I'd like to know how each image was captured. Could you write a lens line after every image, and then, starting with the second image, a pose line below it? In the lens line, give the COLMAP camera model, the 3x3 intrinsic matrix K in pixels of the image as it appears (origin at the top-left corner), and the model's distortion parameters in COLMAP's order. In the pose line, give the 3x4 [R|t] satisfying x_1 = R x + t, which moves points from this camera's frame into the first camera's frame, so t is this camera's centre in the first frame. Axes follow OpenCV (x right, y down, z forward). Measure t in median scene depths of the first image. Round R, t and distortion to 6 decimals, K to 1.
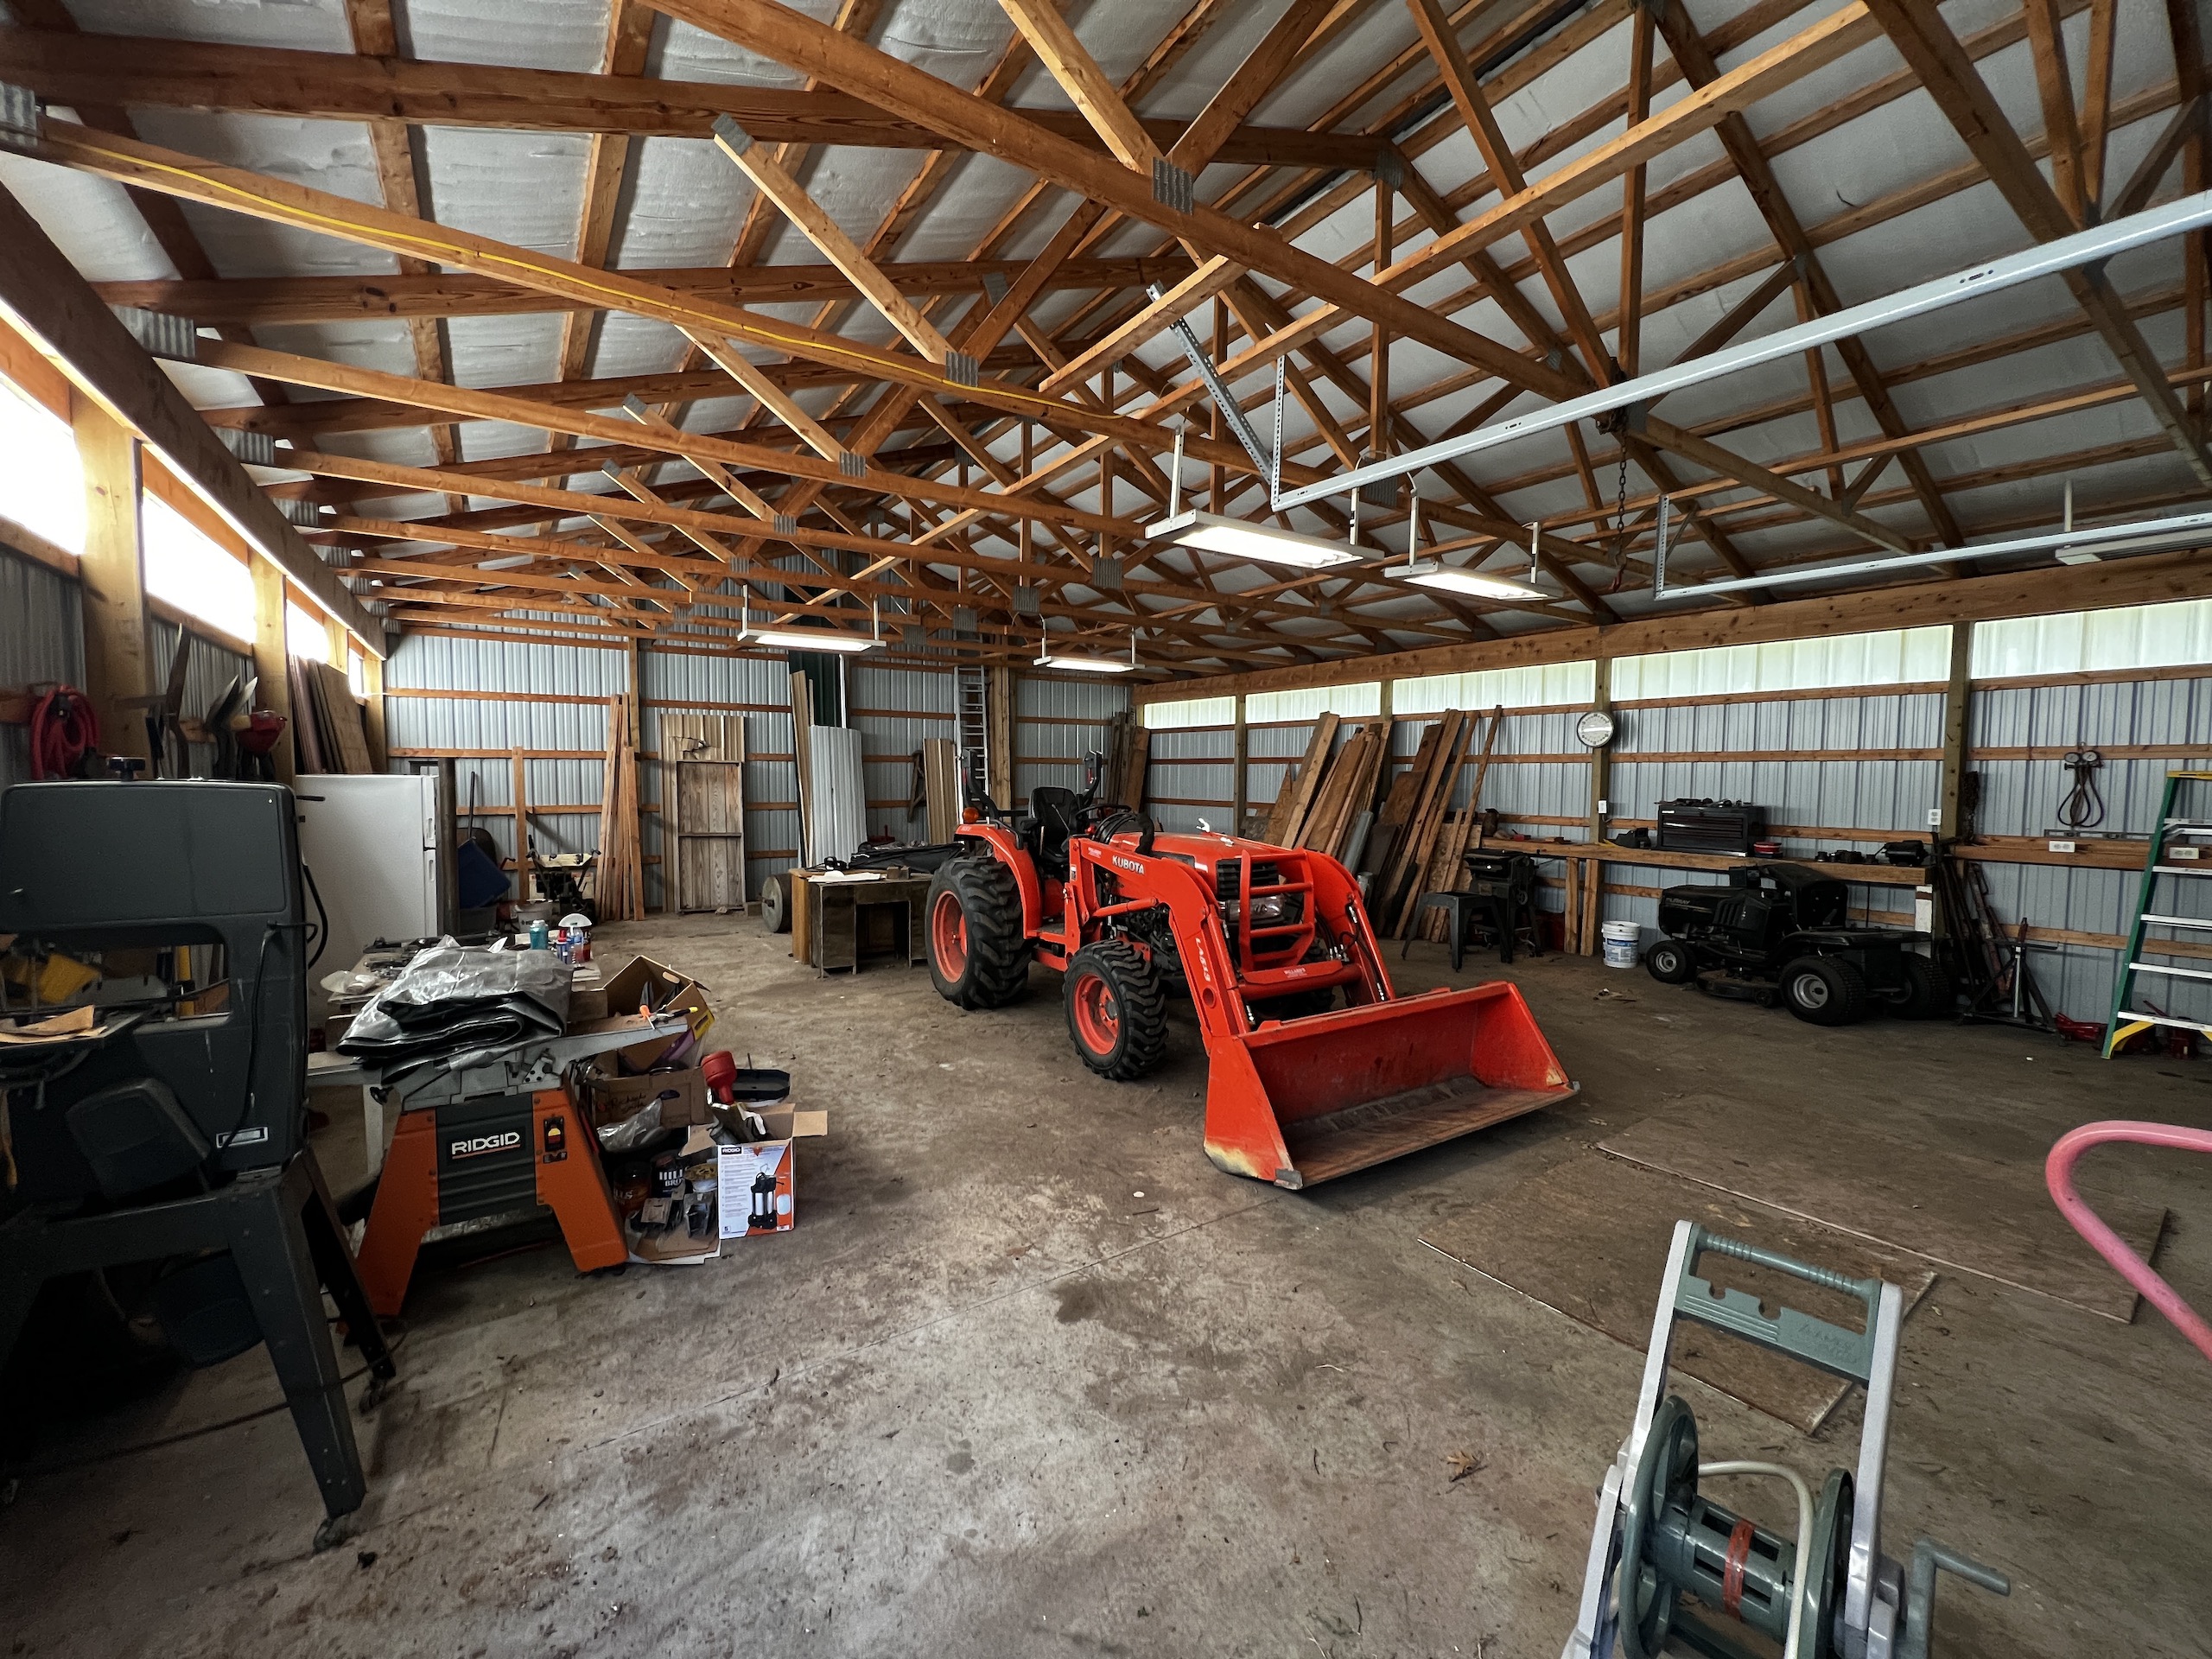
lens RADIAL K [[883.2, 0, 1100.7], [0, 883.2, 830.2], [0, 0, 1]] dist [0.003189, 0.000280]
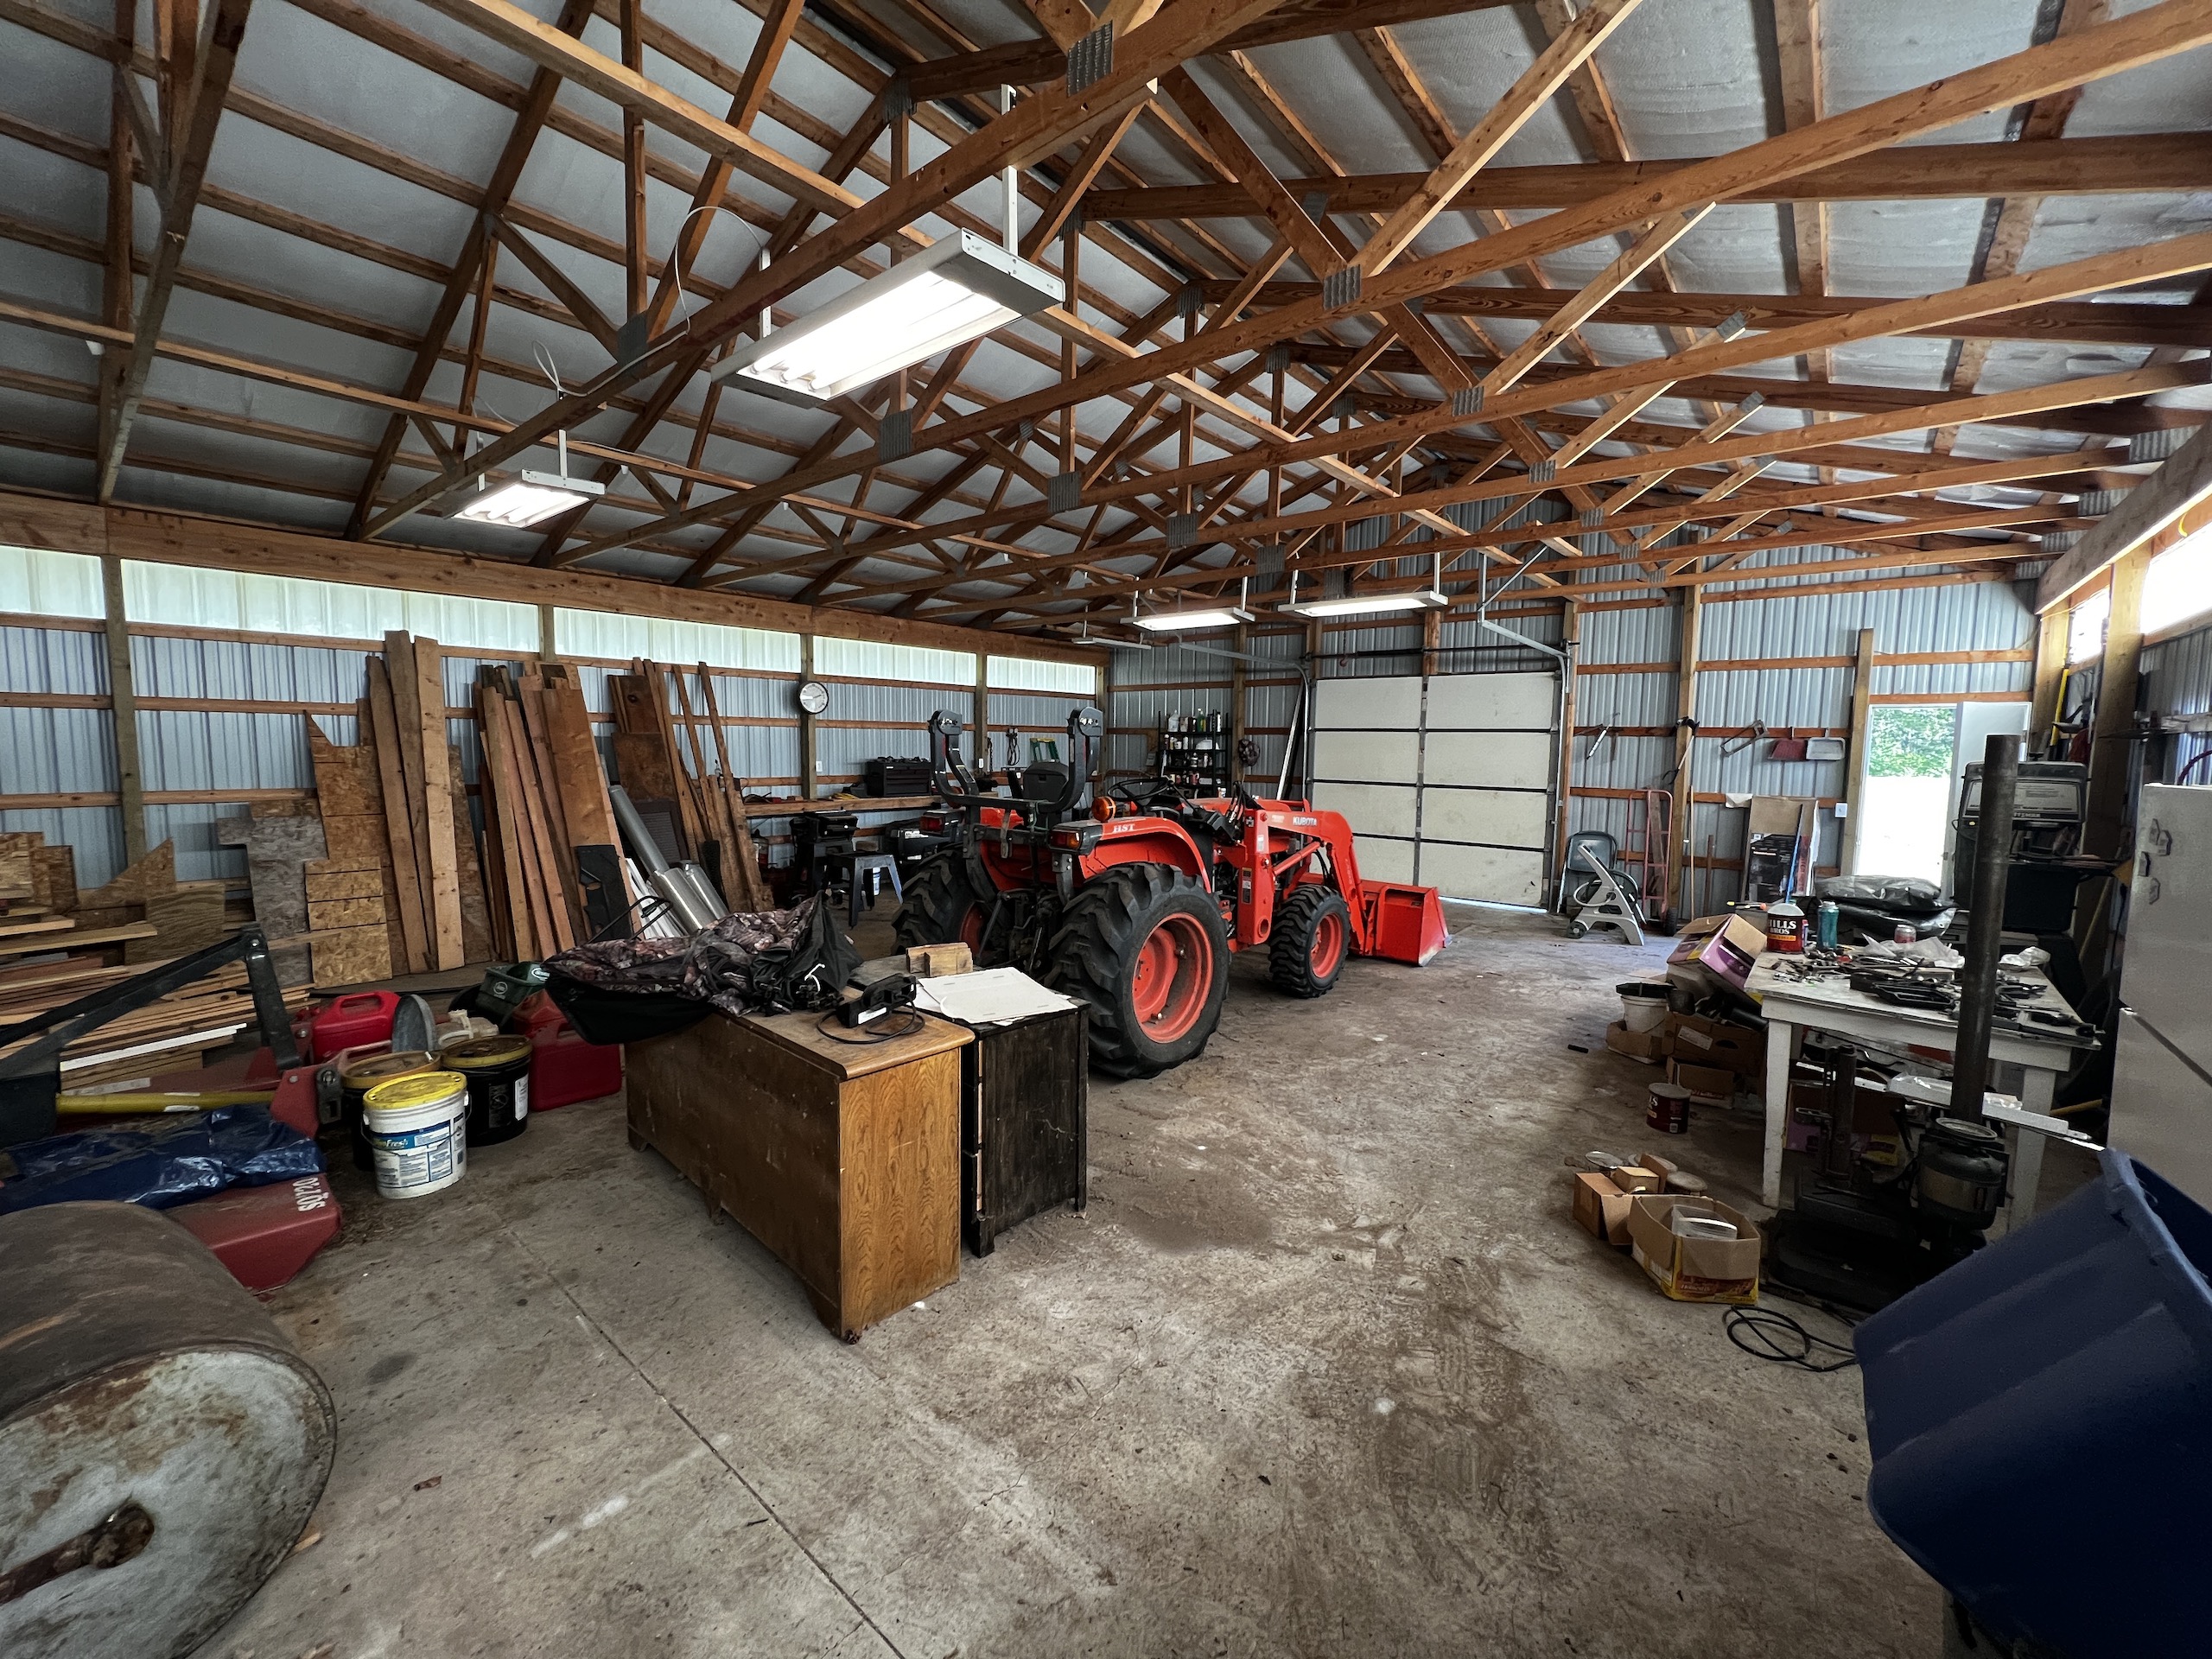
lens RADIAL K [[883.2, 0, 1101.8], [0, 883.2, 820.3], [0, 0, 1]] dist [0.003189, 0.000280]
pose [[-0.271459, -0.095514, 0.957699, -0.815883], [0.048796, 0.992418, 0.112808, -0.087161], [-0.961212, 0.077355, -0.264740, 1.225669]]
